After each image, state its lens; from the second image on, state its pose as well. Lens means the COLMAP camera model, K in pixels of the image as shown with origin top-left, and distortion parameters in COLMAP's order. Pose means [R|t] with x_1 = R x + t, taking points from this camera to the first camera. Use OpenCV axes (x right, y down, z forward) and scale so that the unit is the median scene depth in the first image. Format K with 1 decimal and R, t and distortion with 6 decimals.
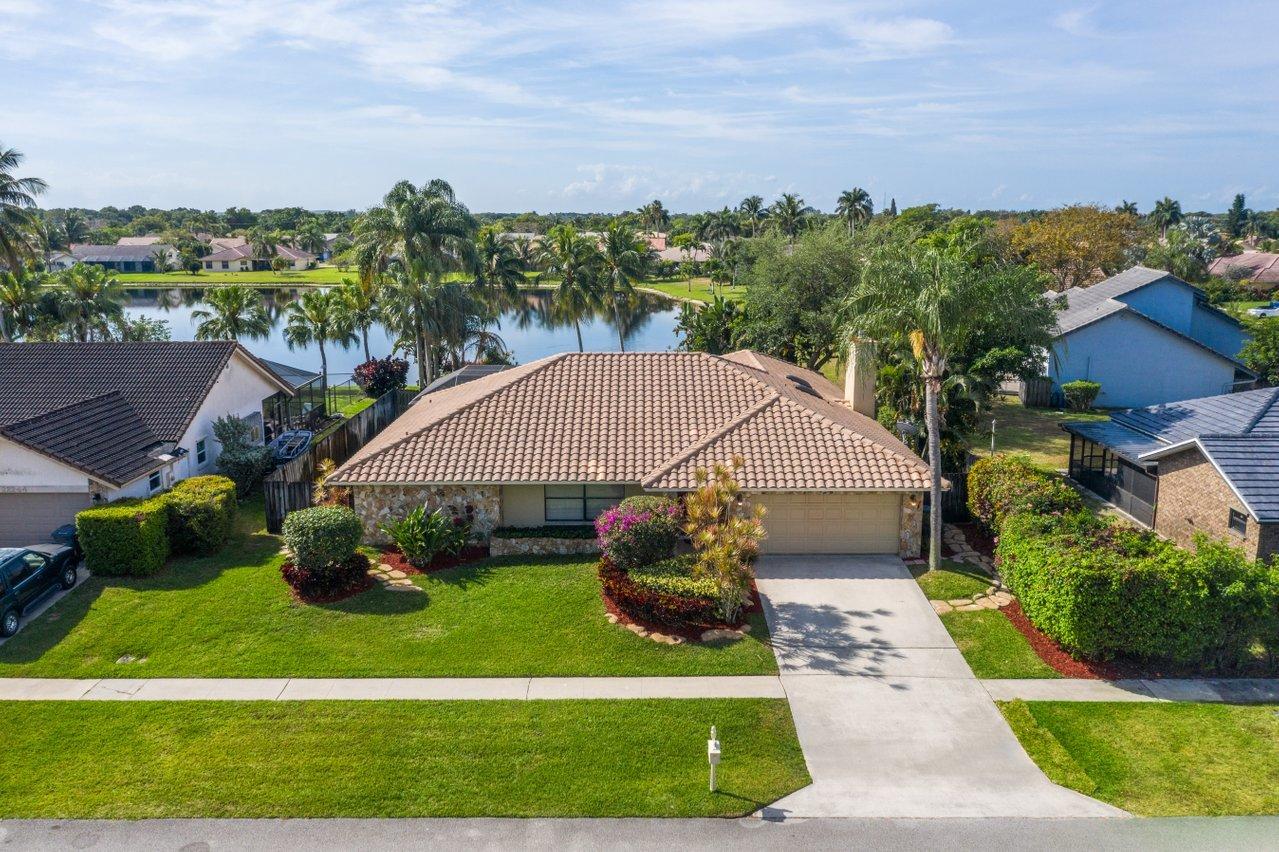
lens RADIAL K [[1077.0, 0, 622.7], [0, 1077.0, 415.3], [0, 0, 1]] dist [-0.017682, 0.009999]
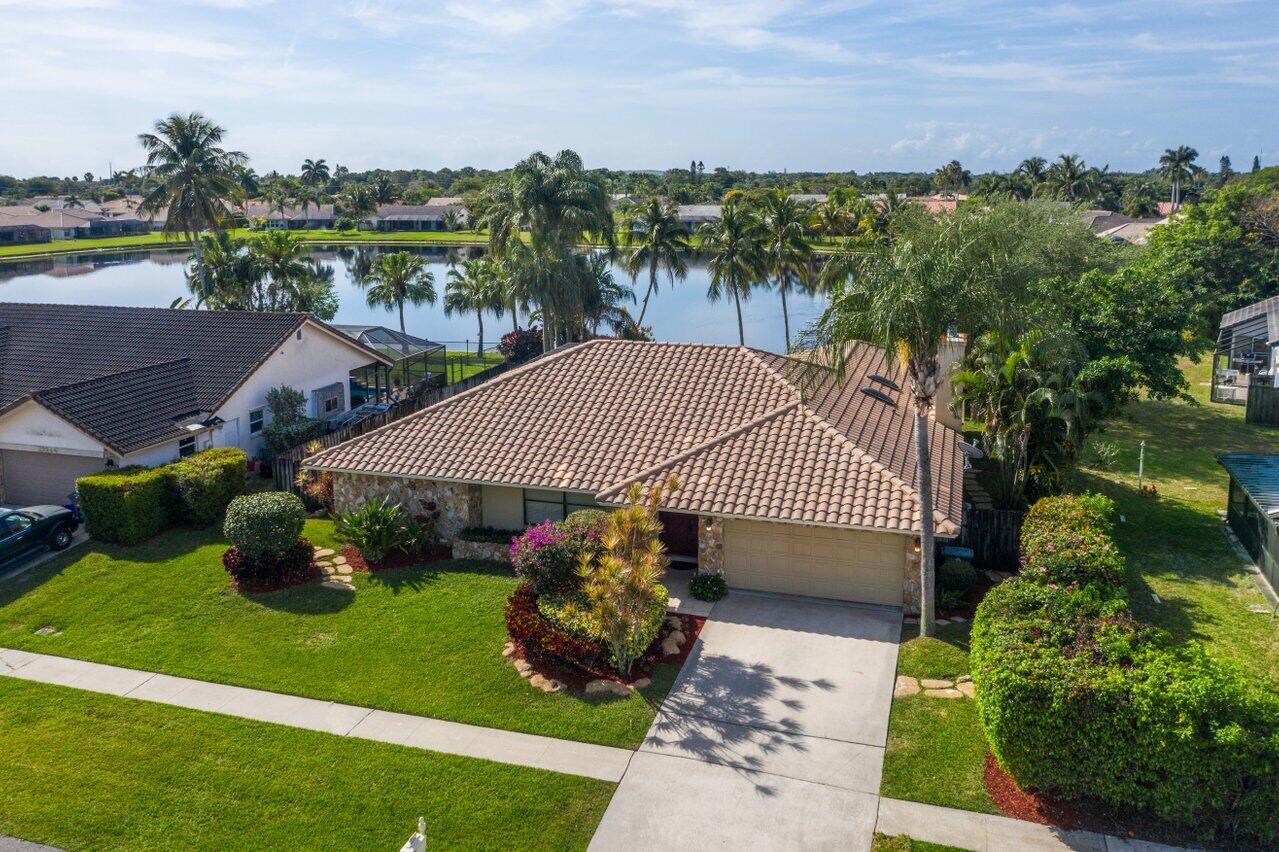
lens RADIAL K [[1077.0, 0, 608.7], [0, 1077.0, 349.8], [0, 0, 1]] dist [-0.017682, 0.009999]
pose [[0.951634, 0.045608, -0.303831, 0.284896], [-0.052318, 0.998533, -0.013975, -0.044488], [0.302748, 0.029195, 0.952623, 0.145843]]
